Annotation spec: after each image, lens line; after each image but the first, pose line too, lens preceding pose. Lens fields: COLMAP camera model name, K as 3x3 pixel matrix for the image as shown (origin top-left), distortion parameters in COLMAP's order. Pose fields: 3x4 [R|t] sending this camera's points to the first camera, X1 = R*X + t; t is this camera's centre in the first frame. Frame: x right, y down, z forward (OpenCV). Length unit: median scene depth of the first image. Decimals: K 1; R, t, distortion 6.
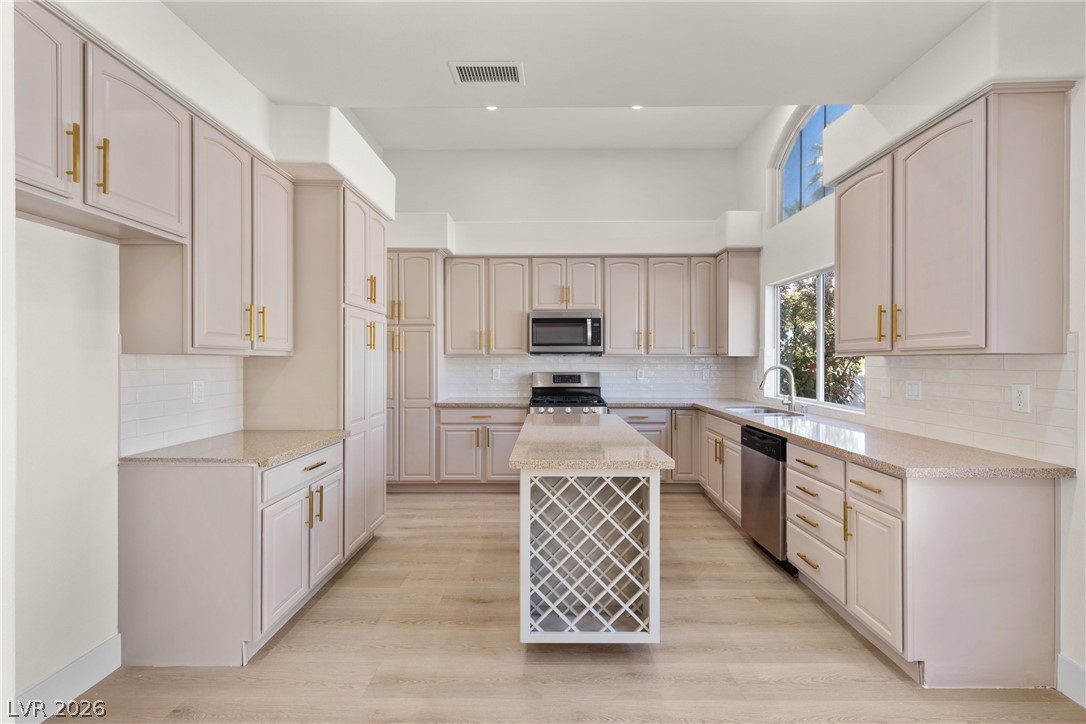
lens RADIAL K [[486.0, 0, 551.7], [0, 486.0, 361.7], [0, 0, 1]] dist [0.009307, -0.003041]
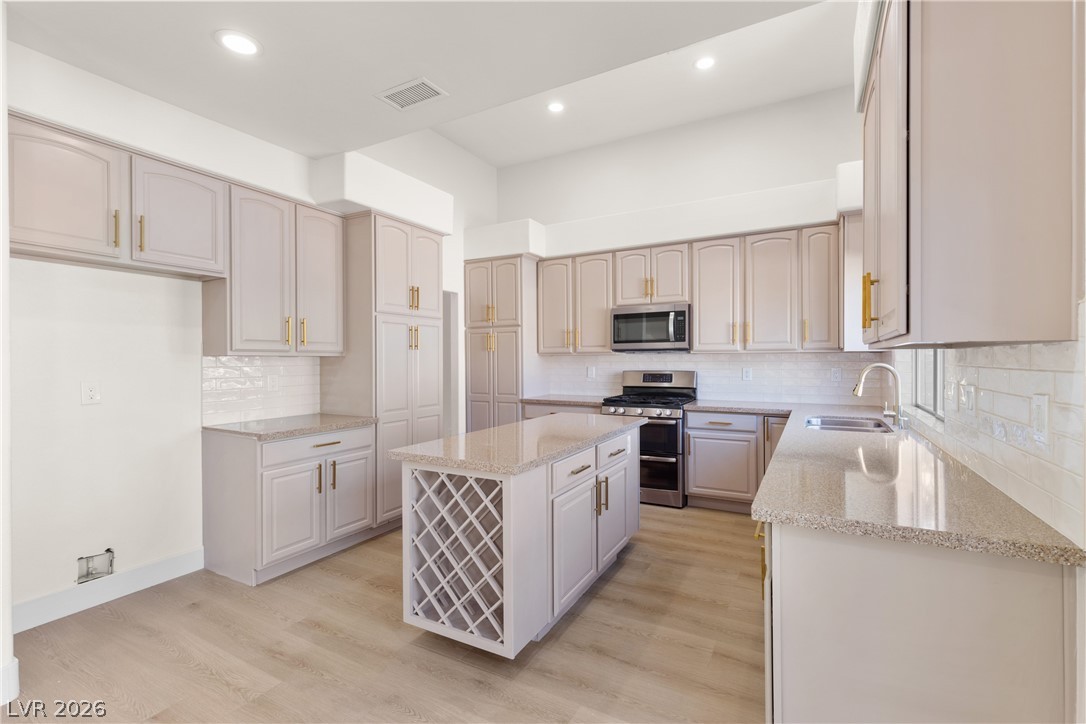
lens RADIAL K [[486.0, 0, 543.2], [0, 486.0, 360.8], [0, 0, 1]] dist [0.009307, -0.003041]
pose [[0.876753, -0.004077, -0.480923, 0.613766], [0.004898, 0.999988, 0.000452, 0.002430], [0.480916, -0.002752, 0.876763, 0.176204]]
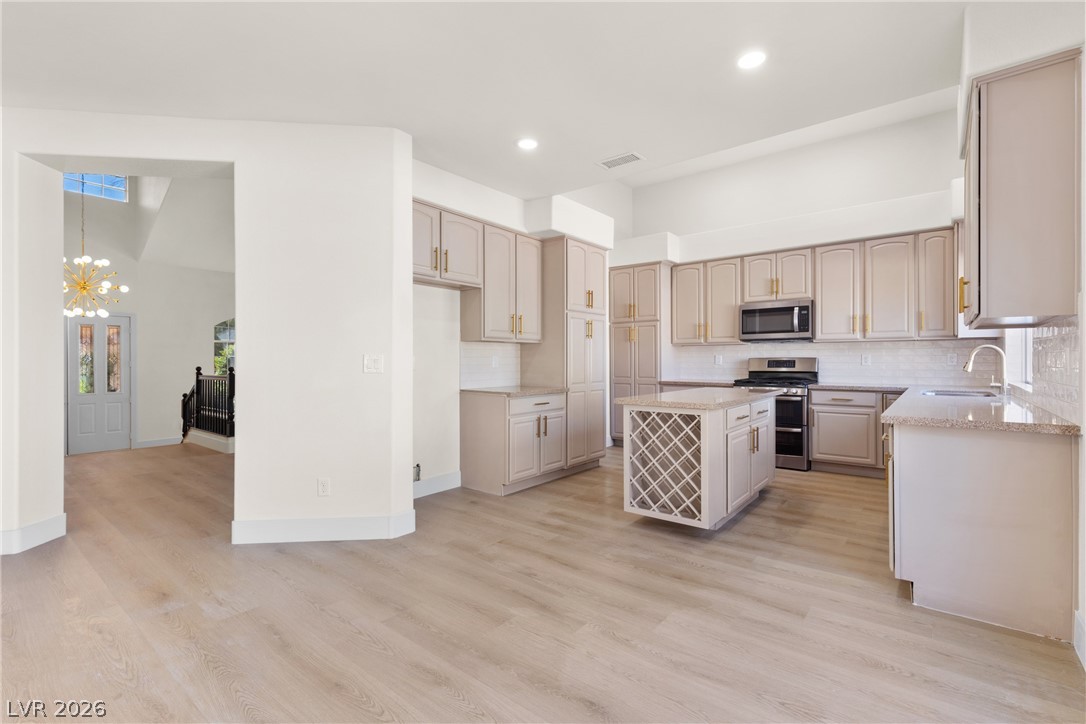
lens RADIAL K [[486.0, 0, 547.4], [0, 486.0, 359.0], [0, 0, 1]] dist [0.009307, -0.003041]
pose [[0.783993, -0.004094, -0.620756, 0.636078], [0.001775, 0.999989, -0.004352, 0.060903], [0.620767, 0.002310, 0.783992, -0.375598]]
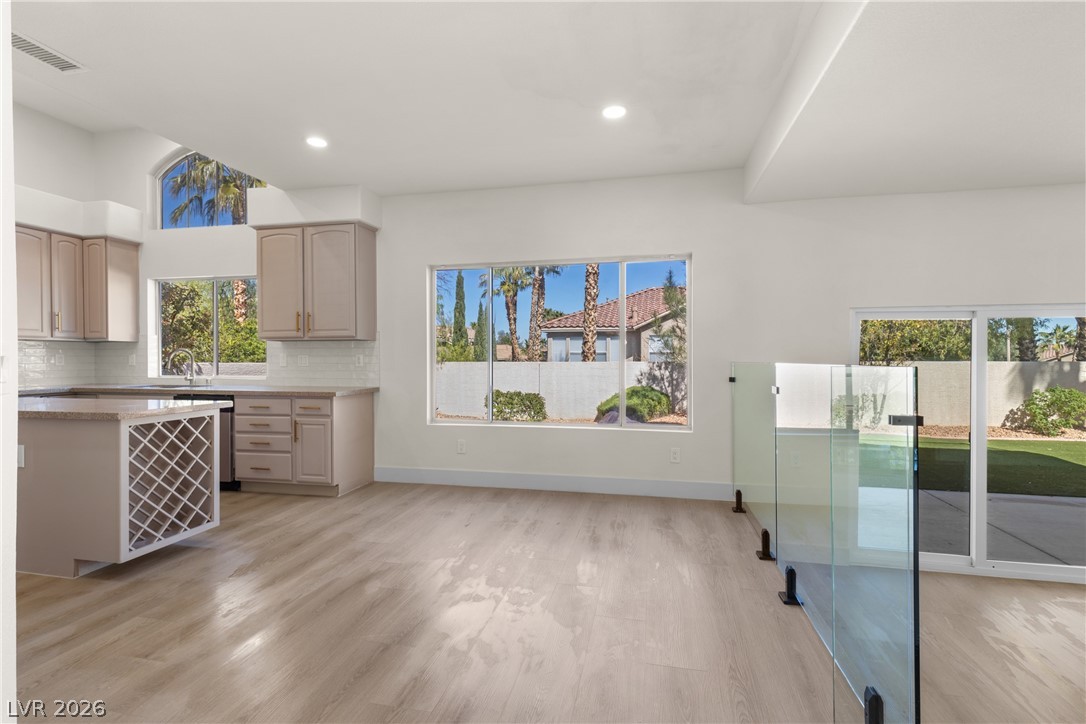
lens RADIAL K [[486.0, 0, 539.9], [0, 486.0, 358.0], [0, 0, 1]] dist [0.009307, -0.003041]
pose [[0.223293, -0.001598, 0.974750, -0.865054], [0.003931, 0.999992, 0.000739, 0.056037], [-0.974744, 0.003666, 0.223297, -0.252583]]
